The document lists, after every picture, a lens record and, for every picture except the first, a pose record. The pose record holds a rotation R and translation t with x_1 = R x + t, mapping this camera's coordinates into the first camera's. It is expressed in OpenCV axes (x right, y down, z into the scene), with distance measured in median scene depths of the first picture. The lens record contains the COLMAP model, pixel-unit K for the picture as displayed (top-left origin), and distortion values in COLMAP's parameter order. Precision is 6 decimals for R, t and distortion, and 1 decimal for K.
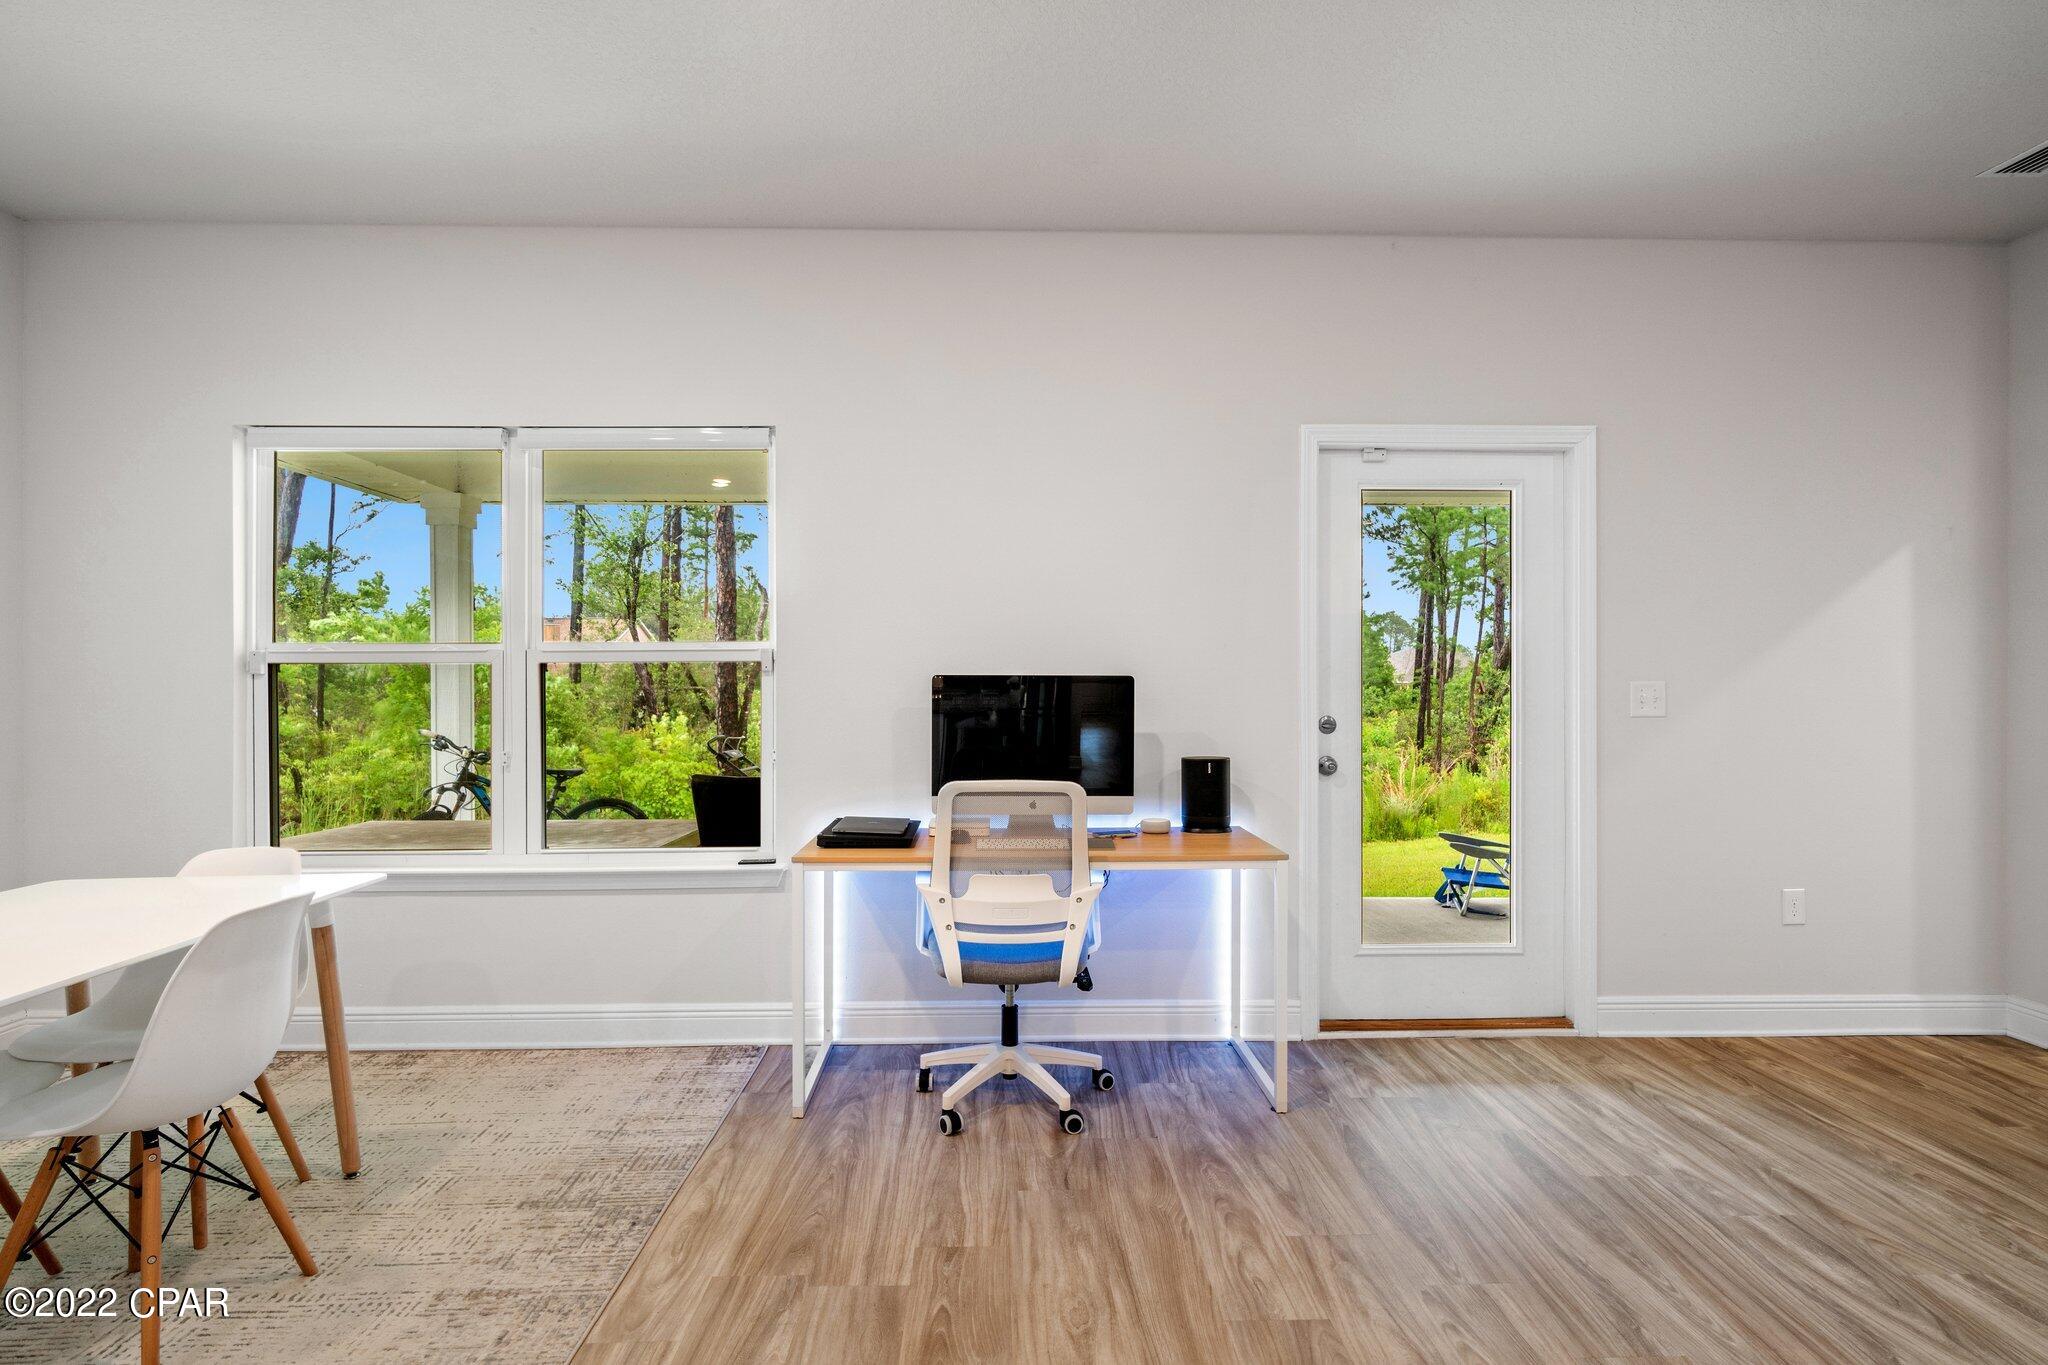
lens RADIAL K [[1079.5, 0, 1024.0], [0, 1079.5, 682.5], [0, 0, 1]] dist [0.001459, 0.001276]
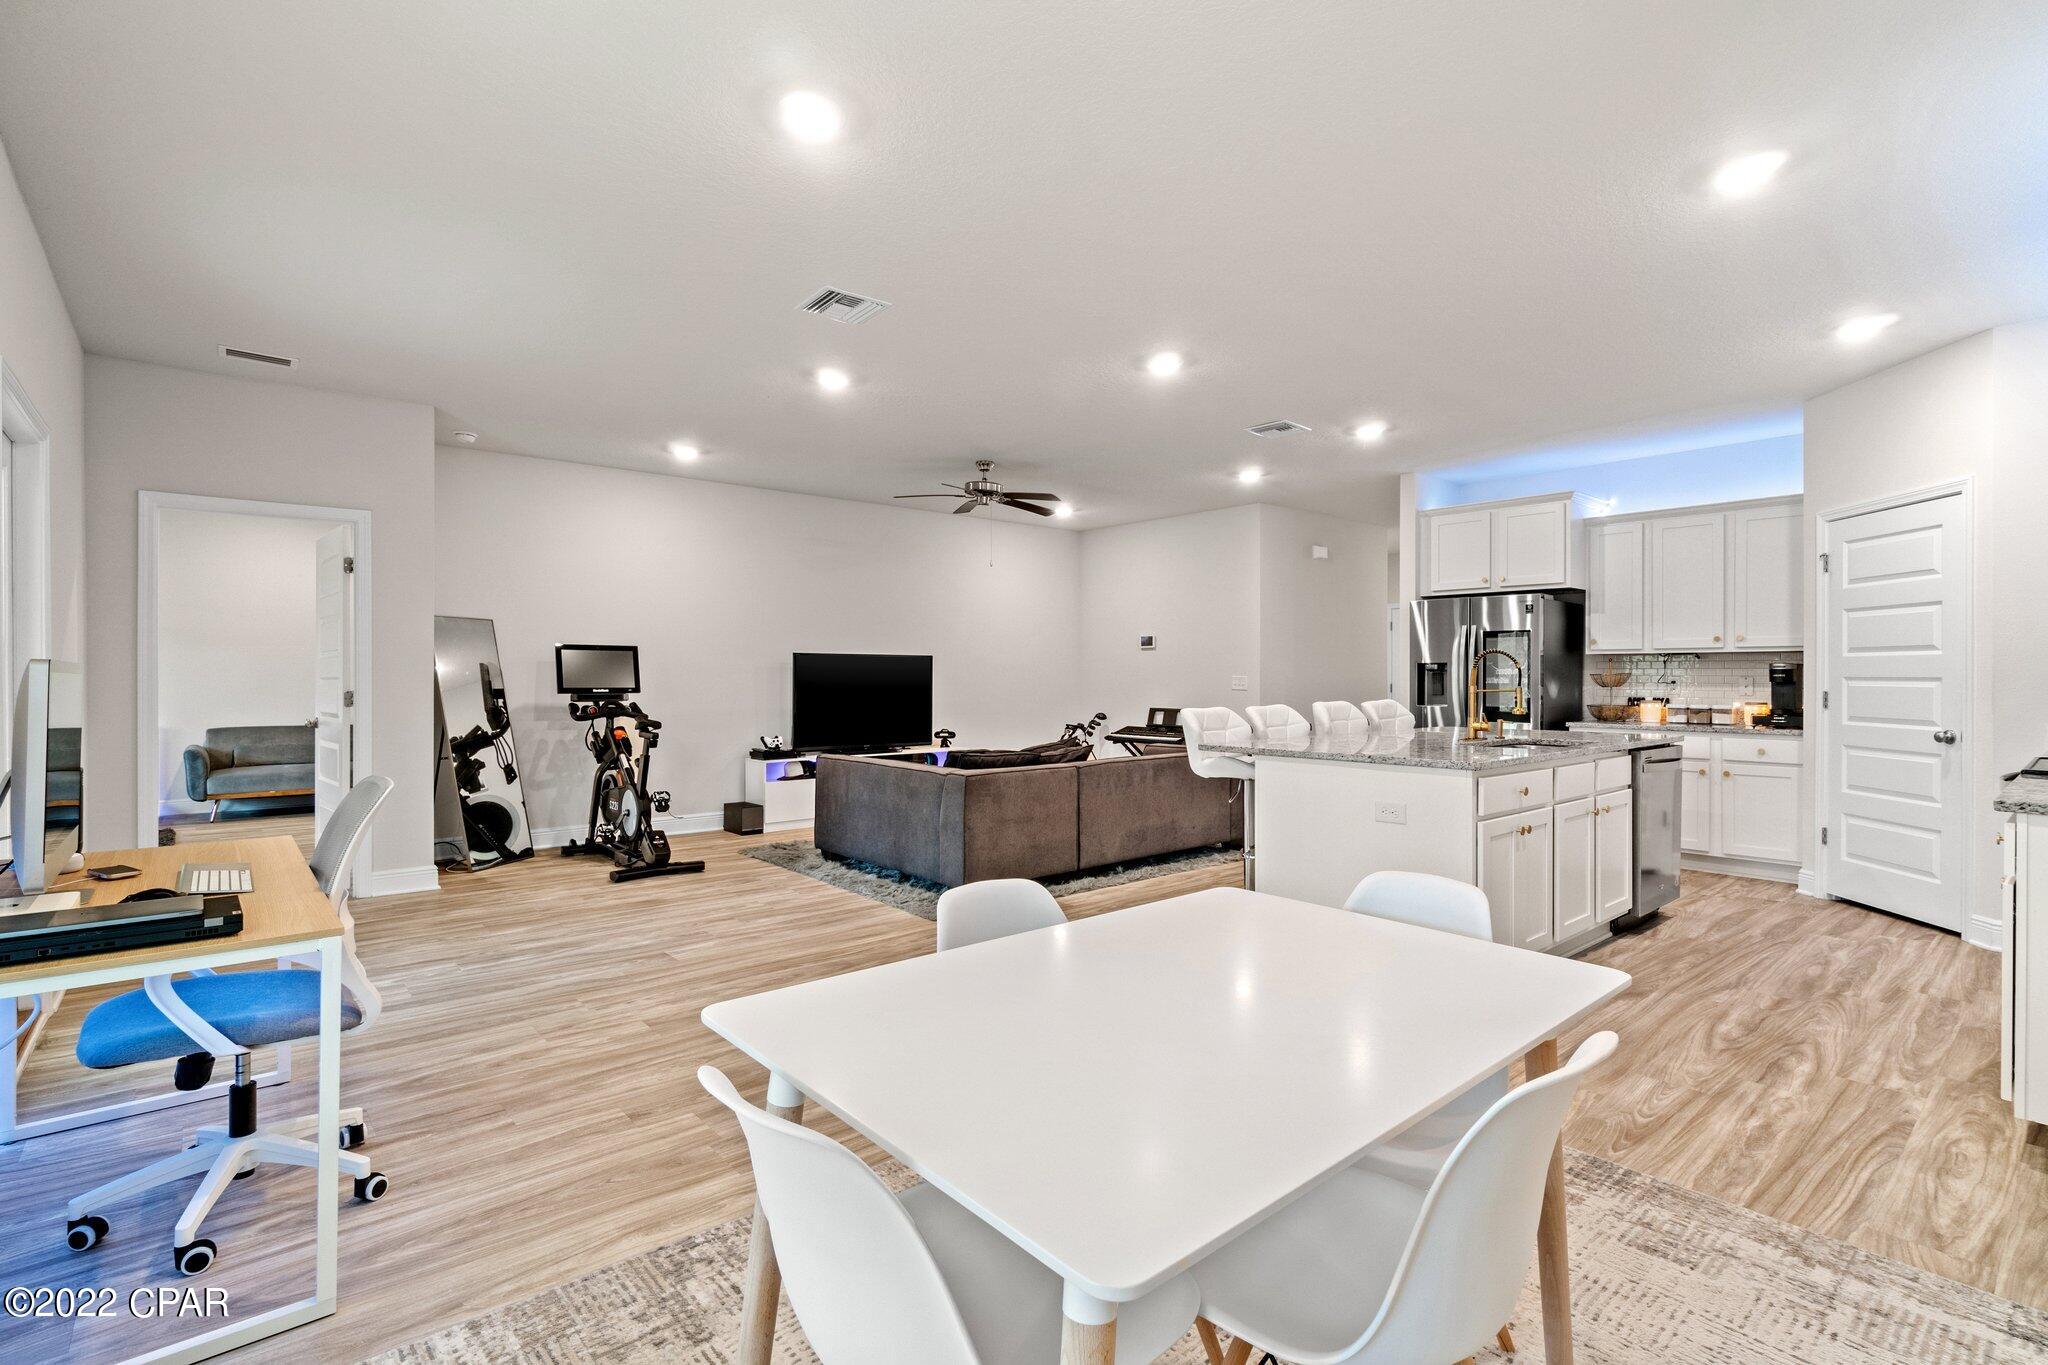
lens RADIAL K [[954.4, 0, 1026.1], [0, 954.4, 677.5], [0, 0, 1]] dist [-0.004228, 0.000058]
pose [[-0.631431, -0.000660, 0.775431, -1.091039], [0.001770, 0.999996, 0.002293, 0.001826], [-0.775430, 0.002820, -0.631428, 1.190051]]
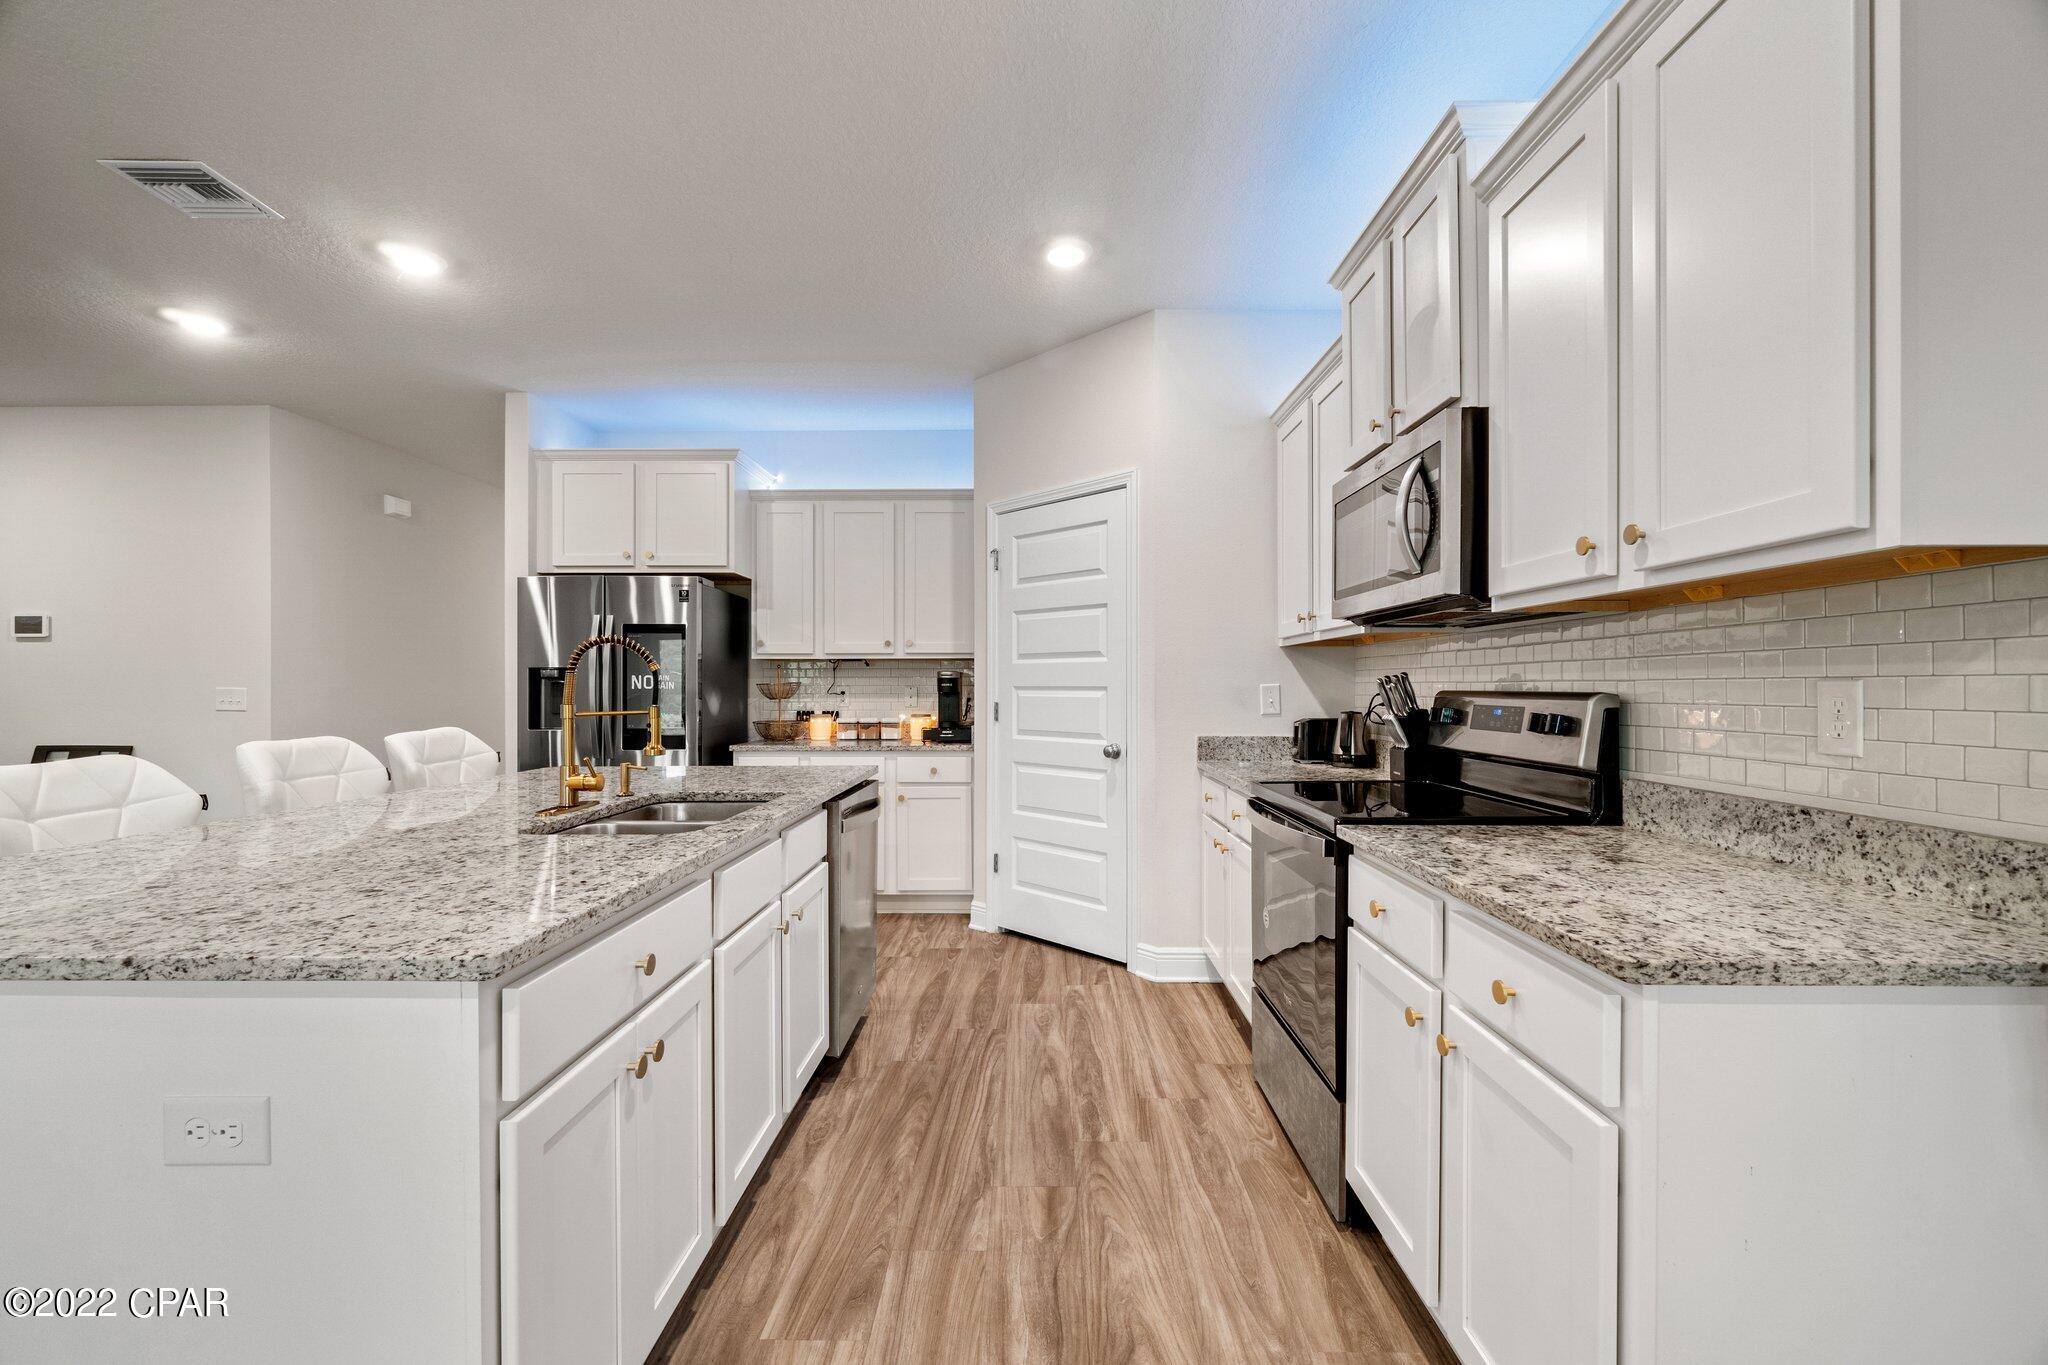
lens RADIAL K [[879.2, 0, 1024.4], [0, 879.2, 685.2], [0, 0, 1]] dist [-0.002232, 0.000250]
pose [[-0.999007, 0.003126, 0.044450, -0.733288], [0.003177, 0.999994, 0.001082, 0.004639], [-0.044446, 0.001222, -0.999011, 0.292433]]
